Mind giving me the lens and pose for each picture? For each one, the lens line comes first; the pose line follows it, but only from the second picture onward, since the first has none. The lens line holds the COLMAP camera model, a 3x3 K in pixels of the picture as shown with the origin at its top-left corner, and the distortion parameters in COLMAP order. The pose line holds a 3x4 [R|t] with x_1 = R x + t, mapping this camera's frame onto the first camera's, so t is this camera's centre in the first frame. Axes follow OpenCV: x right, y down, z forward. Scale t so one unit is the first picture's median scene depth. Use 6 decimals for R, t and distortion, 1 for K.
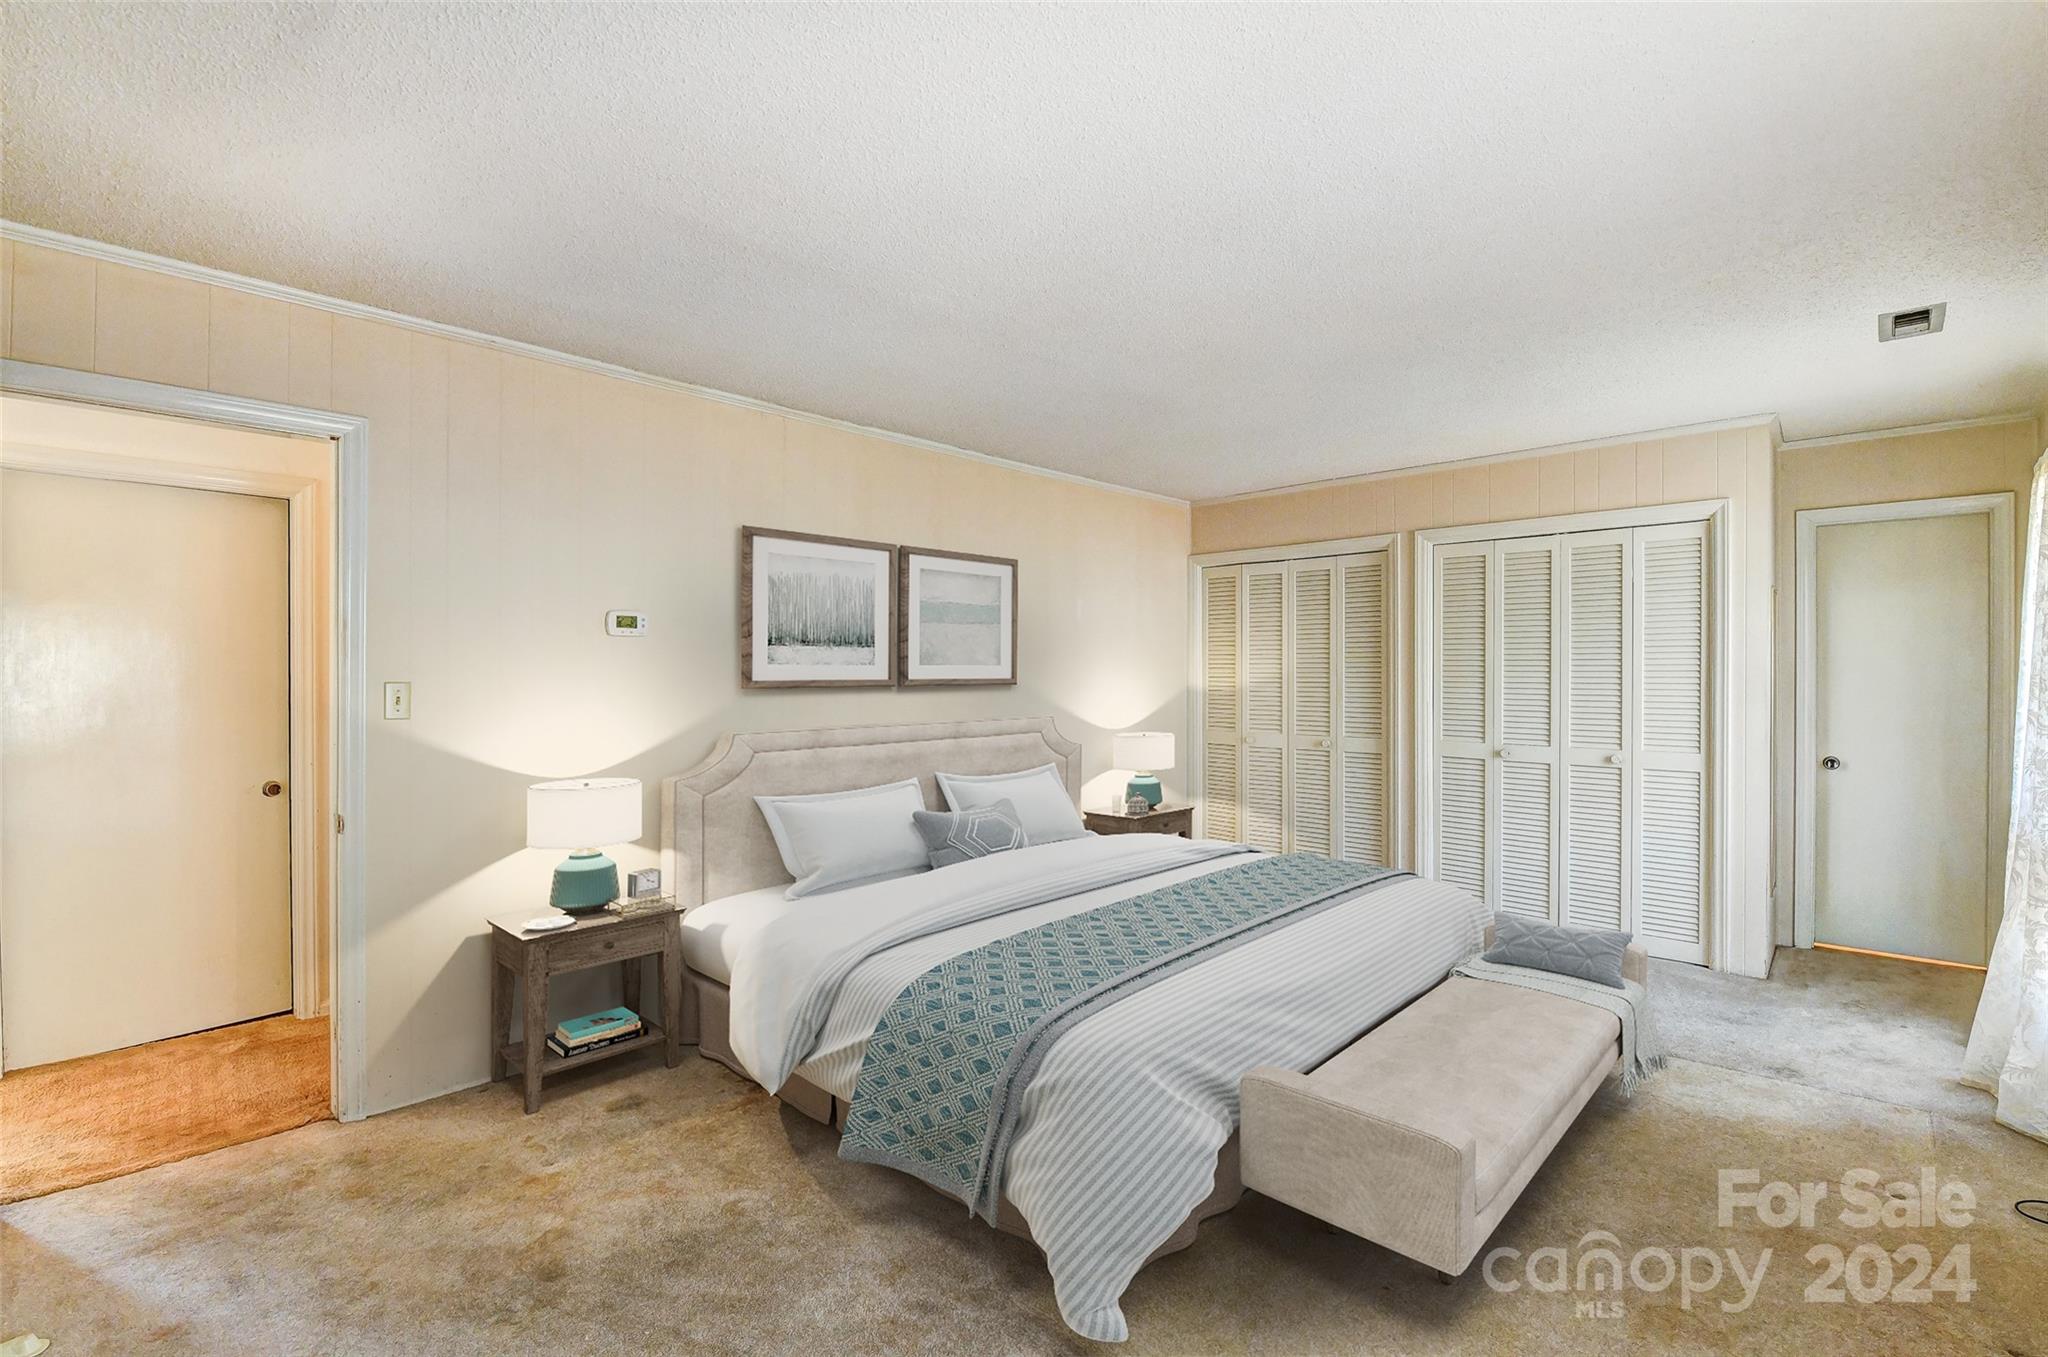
lens RADIAL K [[921.2, 0, 1037.4], [0, 921.2, 673.8], [0, 0, 1]] dist [-0.006548, -0.009315]
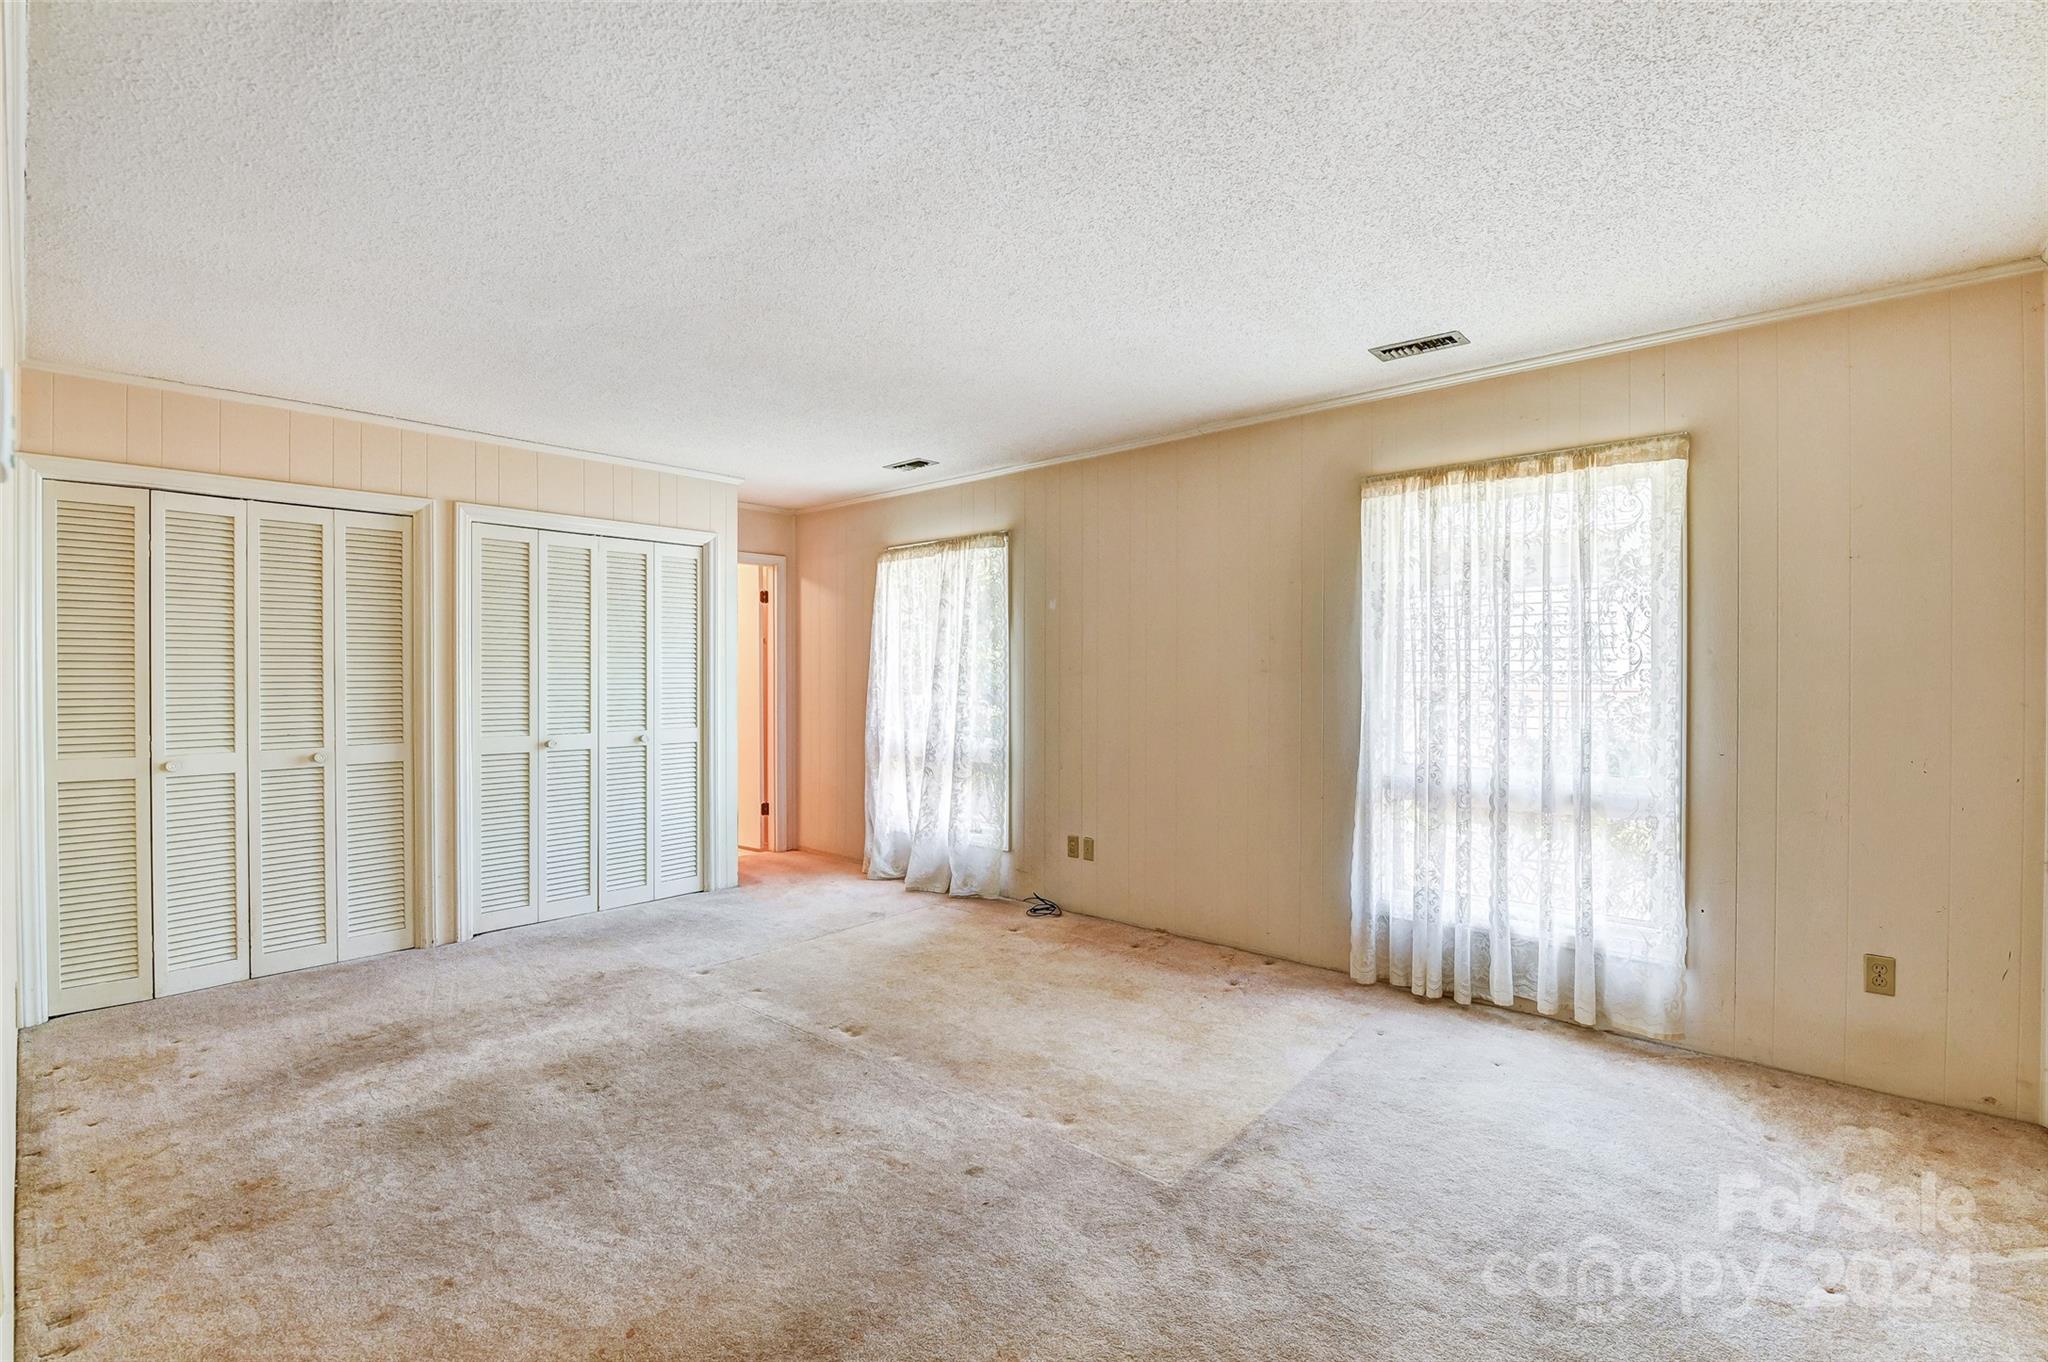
lens RADIAL K [[921.2, 0, 1037.1], [0, 921.2, 677.1], [0, 0, 1]] dist [-0.006548, -0.009315]
pose [[-0.049525, -0.010333, 0.998719, -0.530001], [-0.001914, 0.999946, 0.010251, 0.002203], [-0.998771, -0.001404, -0.049542, 0.526317]]
